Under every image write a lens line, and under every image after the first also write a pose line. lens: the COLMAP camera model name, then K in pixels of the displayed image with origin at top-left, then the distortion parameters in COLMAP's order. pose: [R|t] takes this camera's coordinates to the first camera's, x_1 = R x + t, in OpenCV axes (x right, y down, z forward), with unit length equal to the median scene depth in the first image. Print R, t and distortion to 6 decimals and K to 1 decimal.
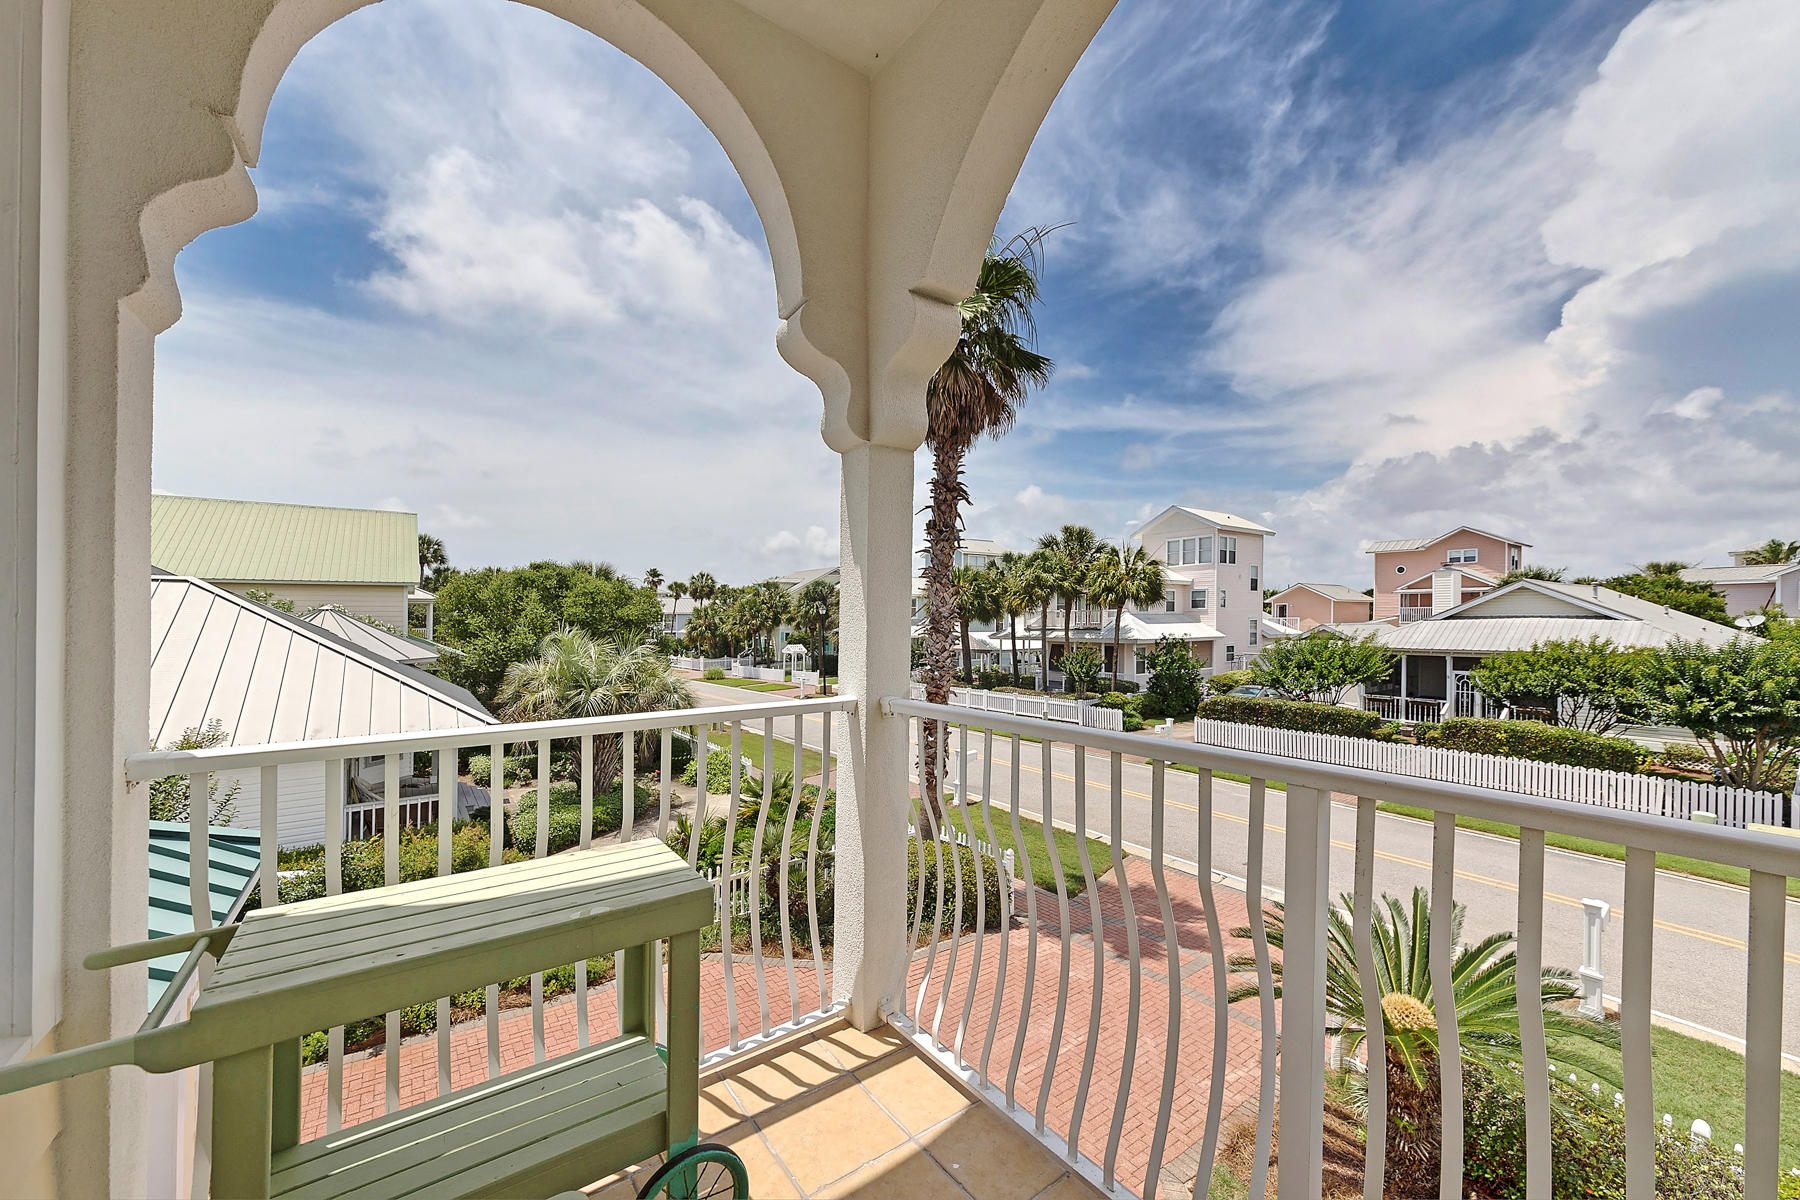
lens RADIAL K [[690.4, 0, 904.4], [0, 690.4, 633.8], [0, 0, 1]] dist [-0.001005, -0.000205]
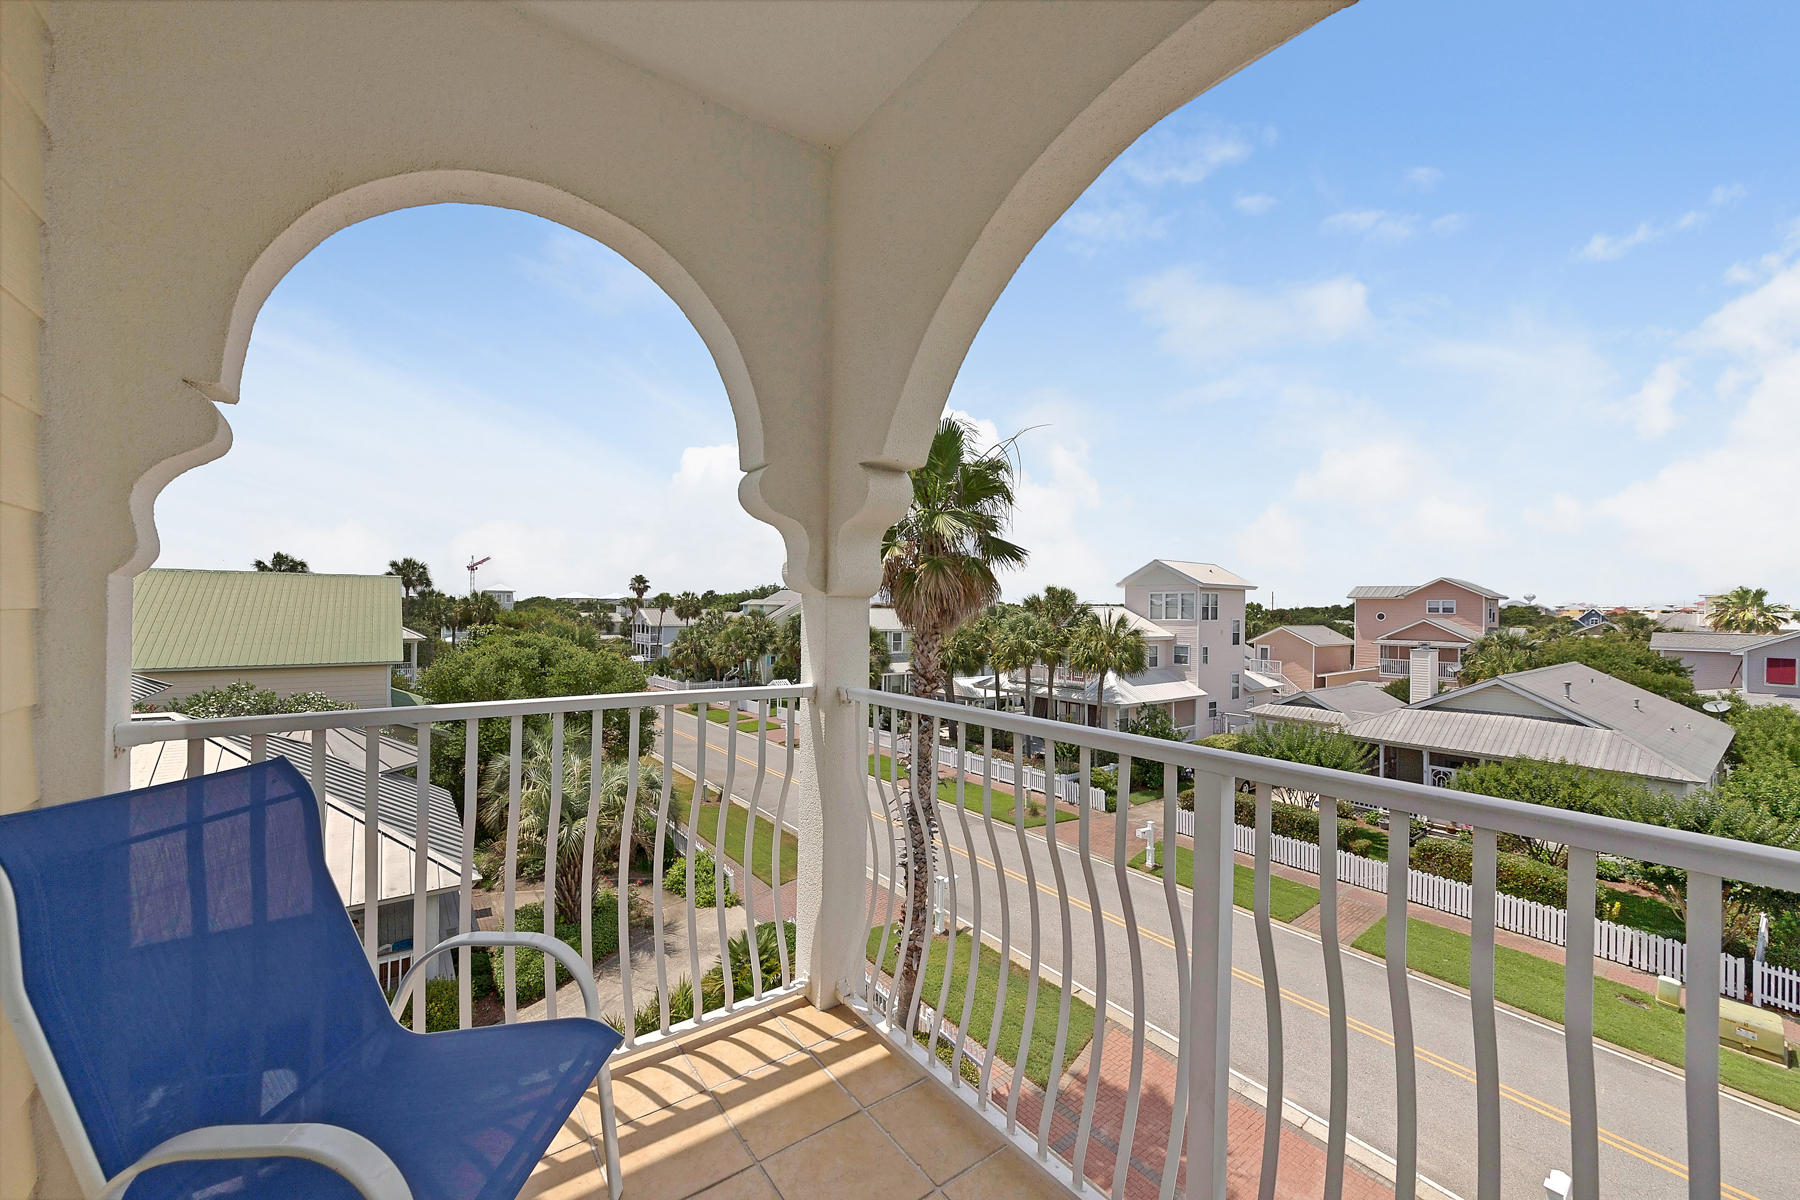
lens RADIAL K [[690.3, 0, 900.0], [0, 690.3, 600.0], [0, 0, 1]] dist [0.002579, -0.003821]
pose [[0.999798, 0.016642, 0.011300, 0.002804], [-0.016273, 0.999355, -0.032025, -0.103754], [-0.011826, 0.031835, 0.999423, -0.007120]]
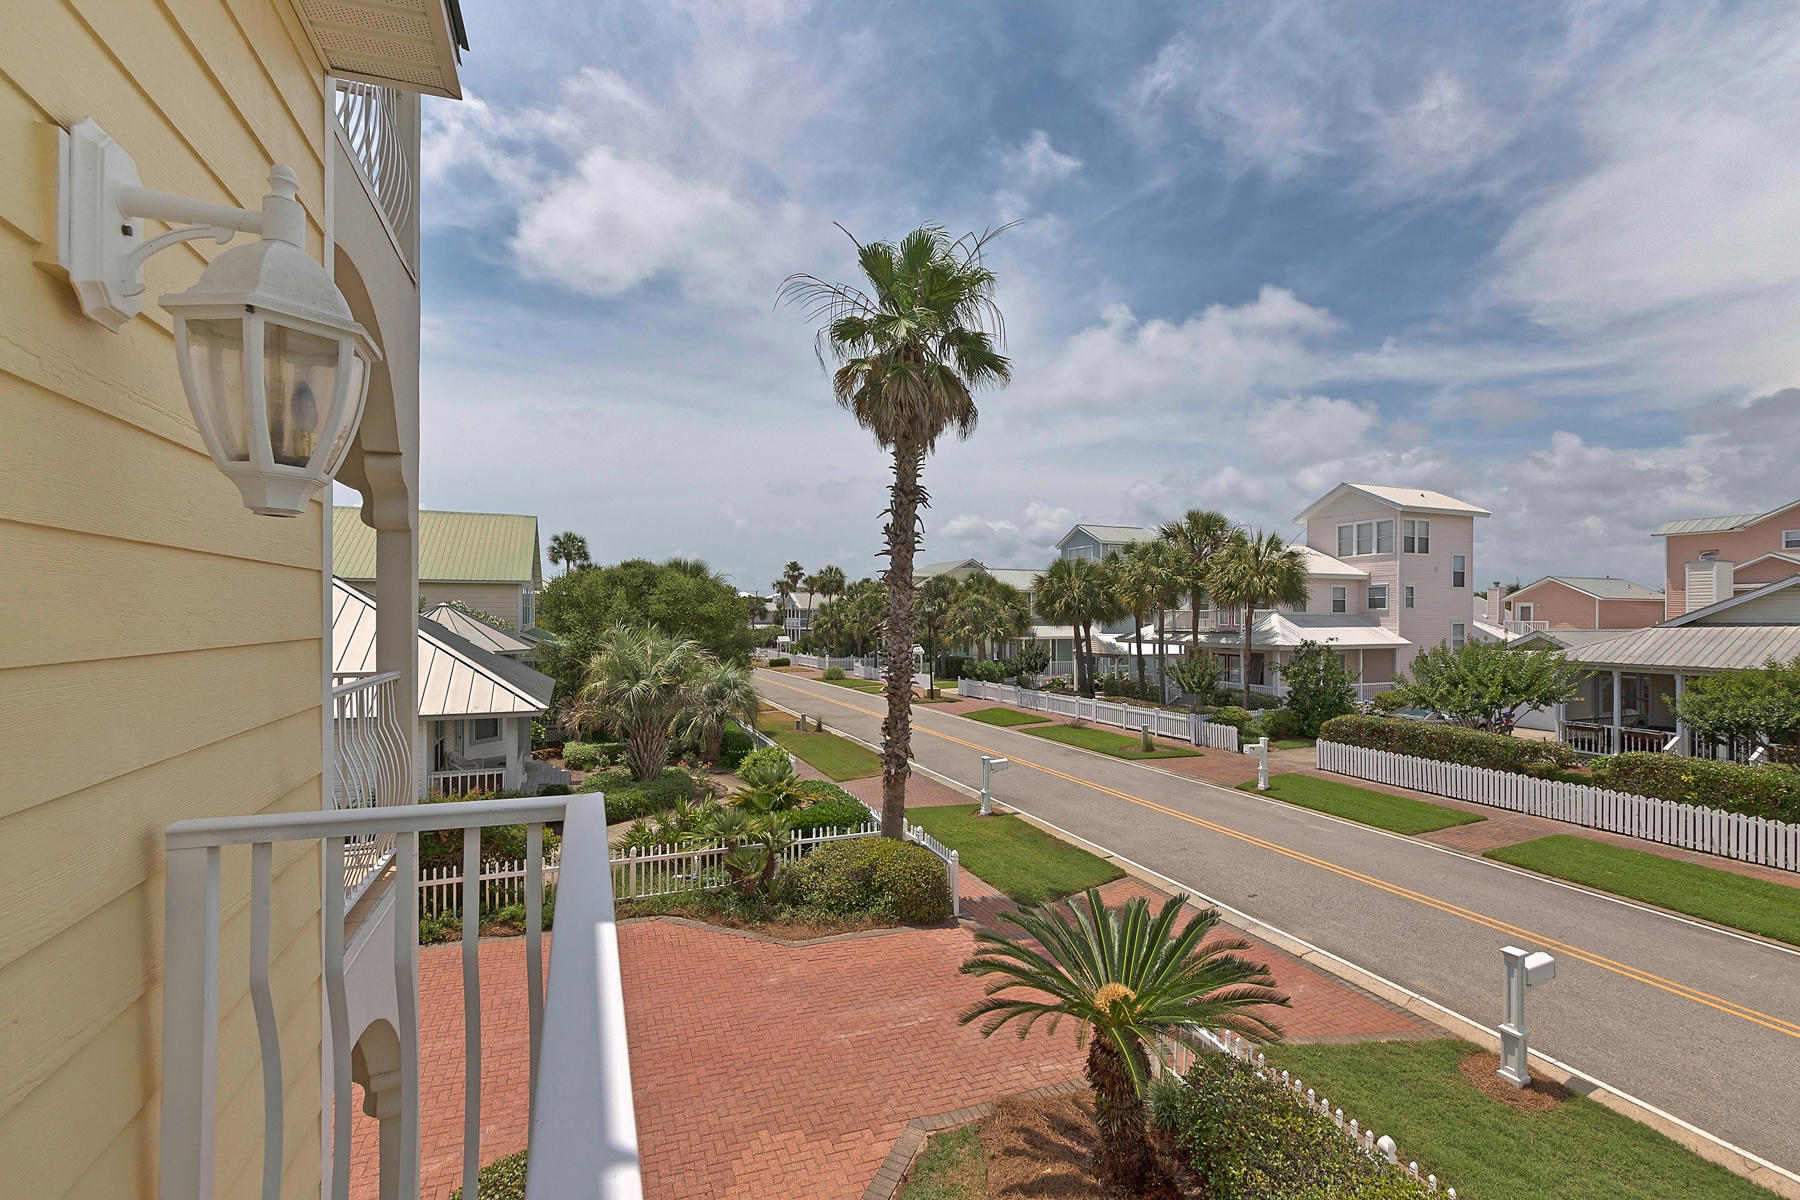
lens RADIAL K [[785.5, 0, 900.0], [0, 785.5, 600.0], [0, 0, 1]] dist [0.000510, 0.000312]
pose [[0.970754, 0.004188, -0.240038, 0.116056], [-0.014272, 0.999086, -0.040288, -0.001816], [0.239650, 0.042536, 0.969927, -0.040780]]
